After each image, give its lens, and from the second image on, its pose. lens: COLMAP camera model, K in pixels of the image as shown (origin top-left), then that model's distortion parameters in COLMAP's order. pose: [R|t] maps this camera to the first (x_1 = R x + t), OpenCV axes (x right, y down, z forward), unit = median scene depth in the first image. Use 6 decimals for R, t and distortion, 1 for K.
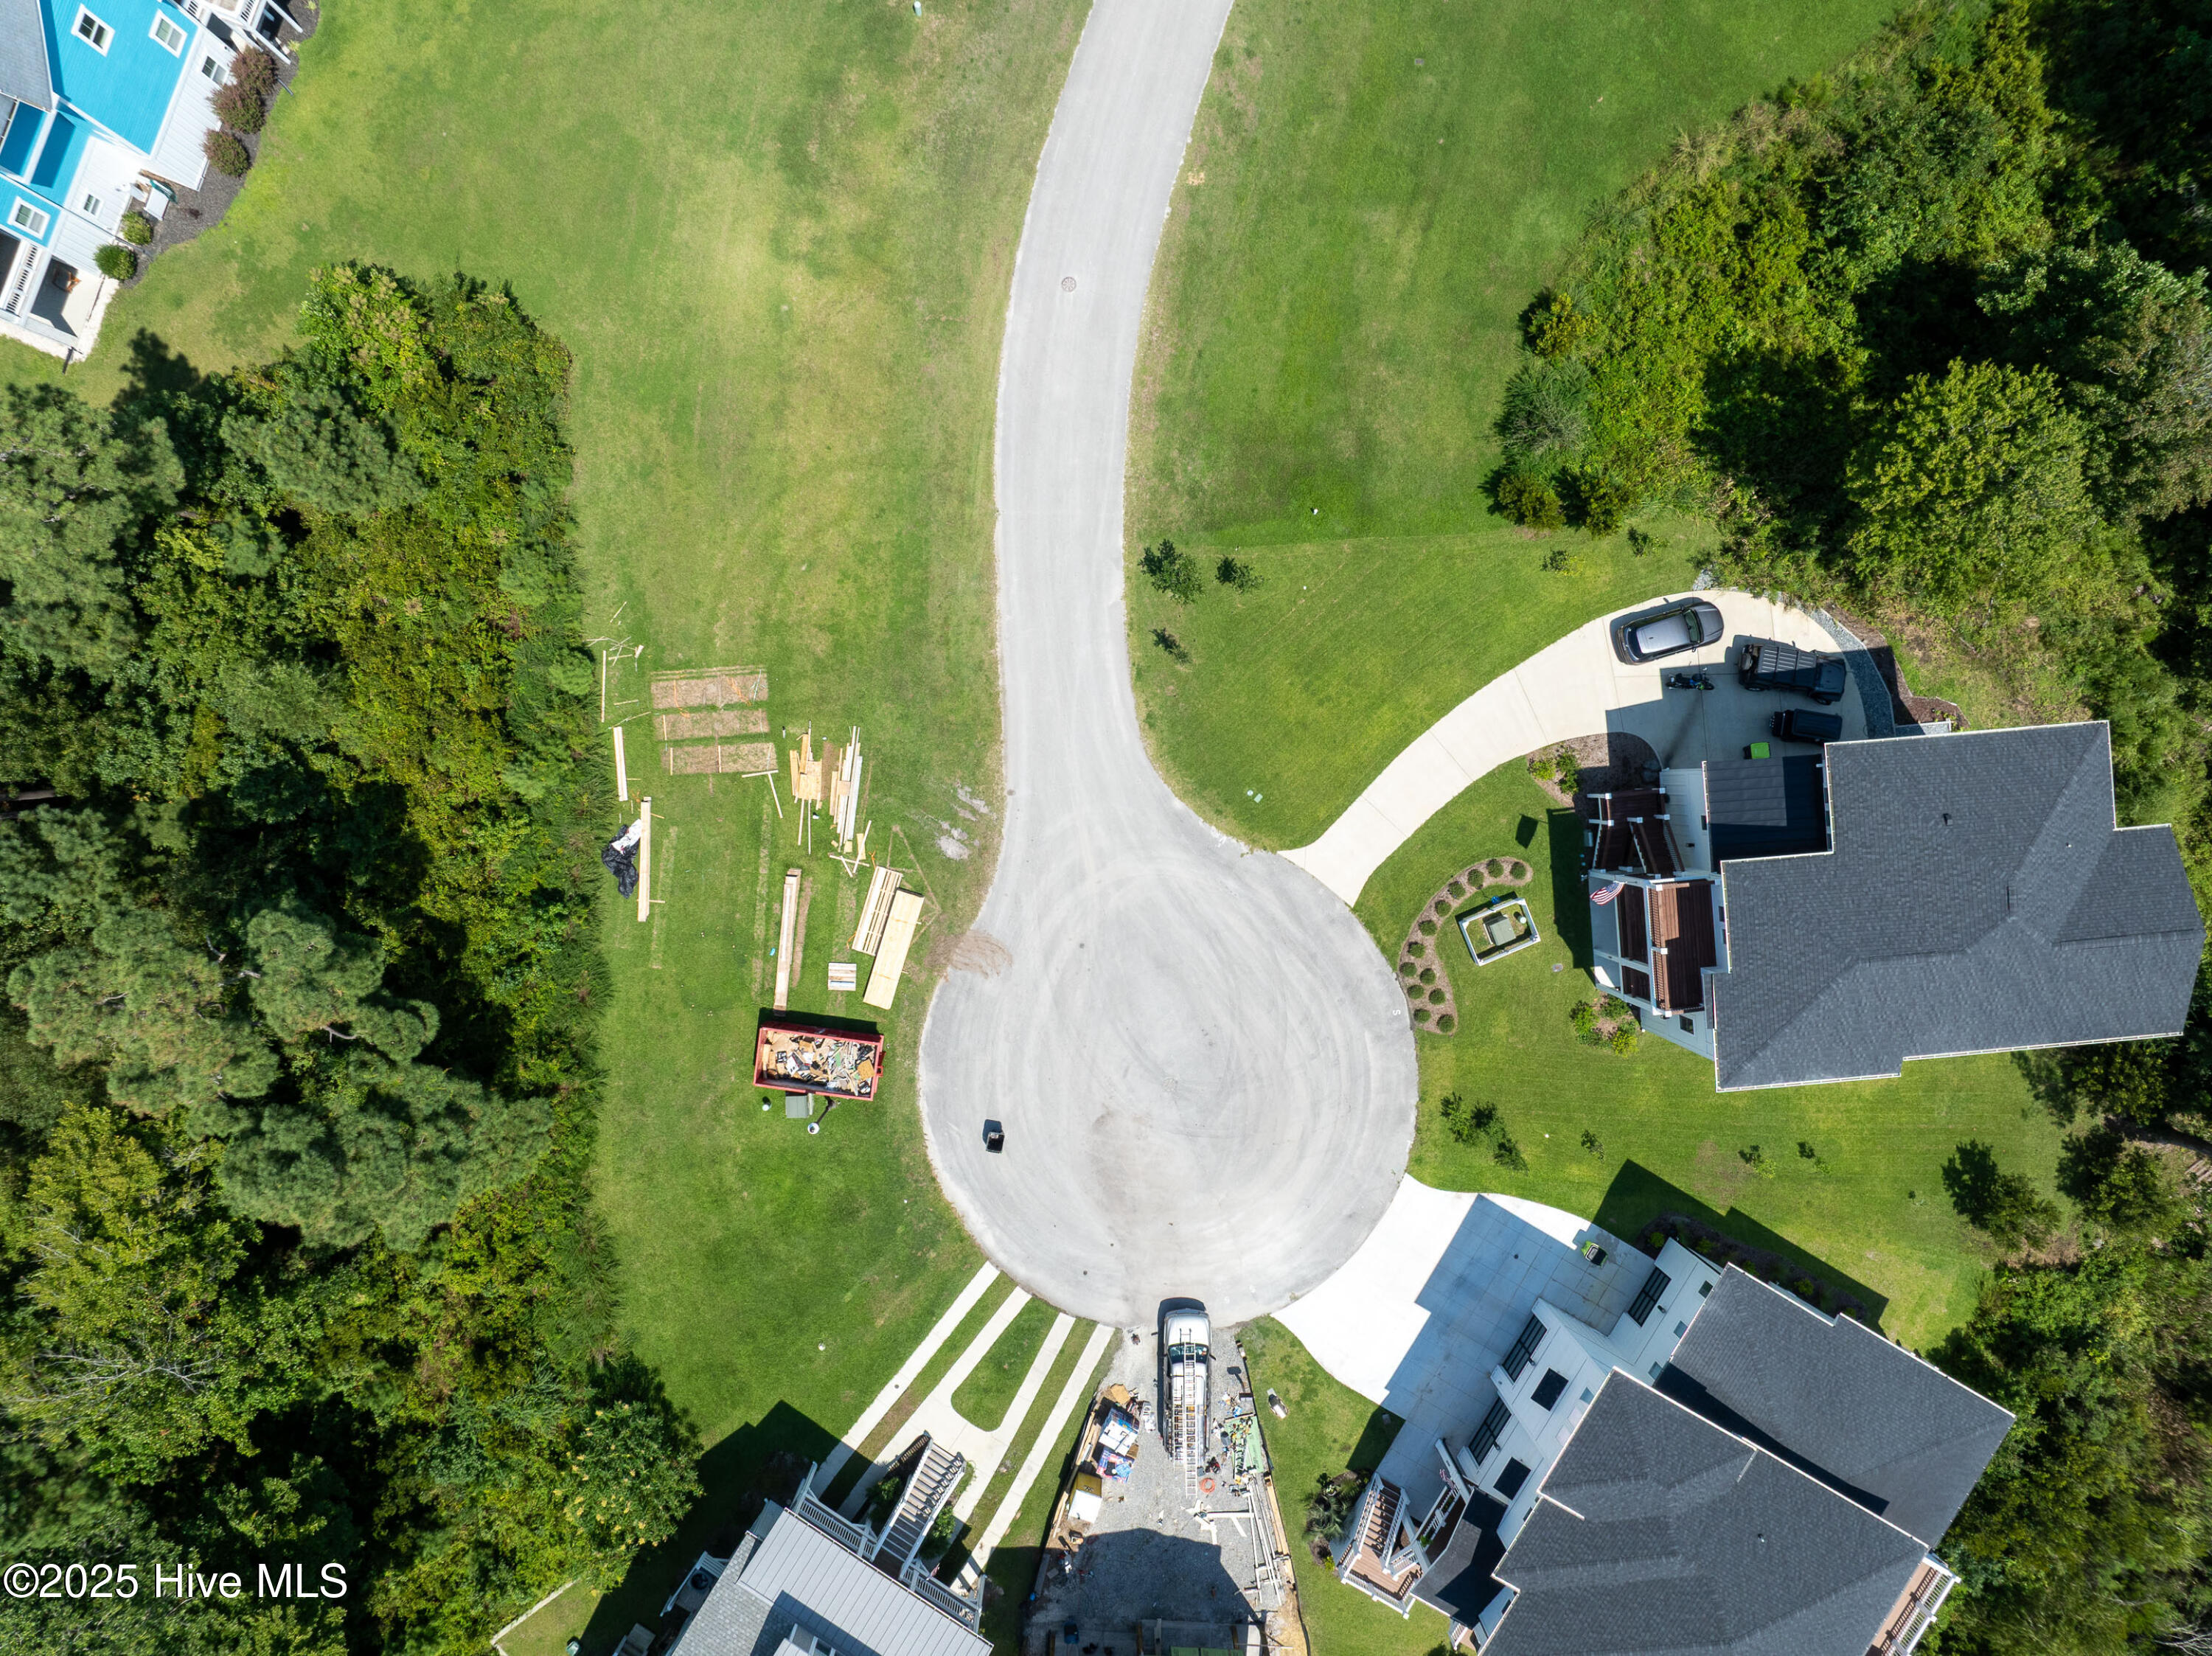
lens RADIAL K [[1559.8, 0, 1106.0], [0, 1559.8, 828.0], [0, 0, 1]] dist [-0.039721, 0.005307]
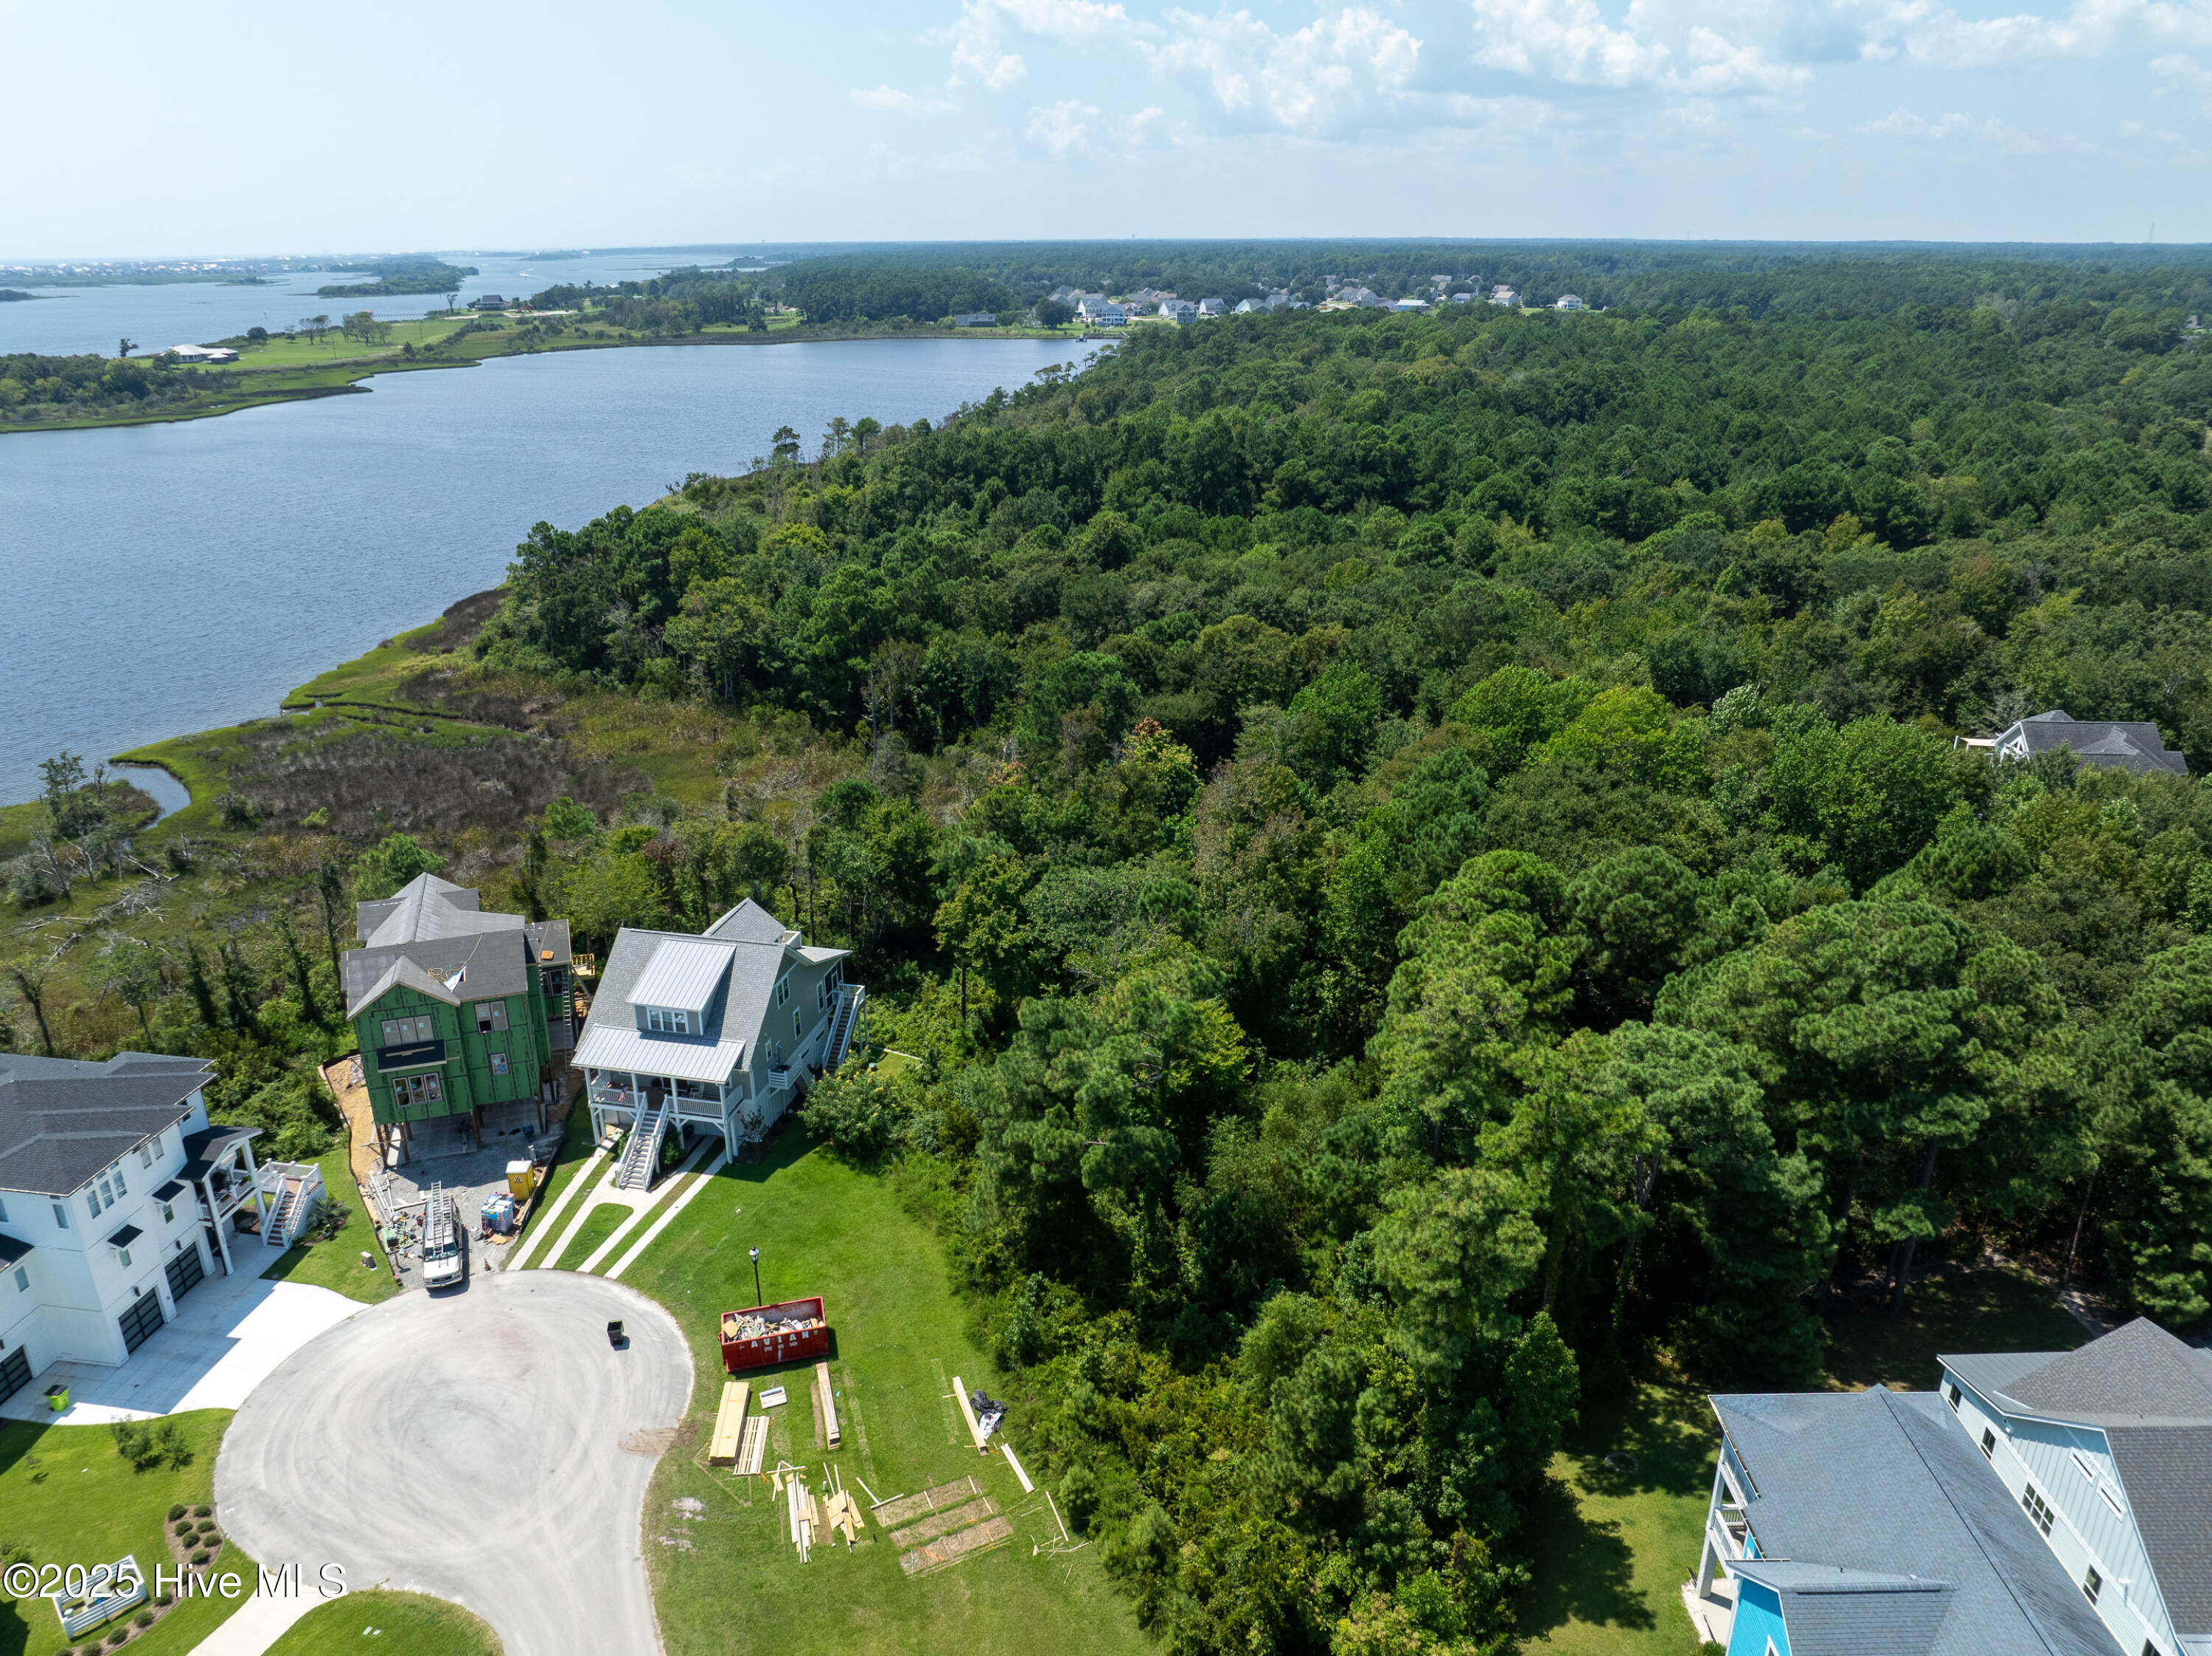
lens RADIAL K [[1555.3, 0, 1109.3], [0, 1555.3, 831.4], [0, 0, 1]] dist [-0.062806, 0.036095]
pose [[-0.927962, 0.132443, -0.348347, -0.062520], [-0.372477, -0.360078, 0.855339, -0.801705], [-0.012148, 0.923473, 0.383471, 0.196292]]
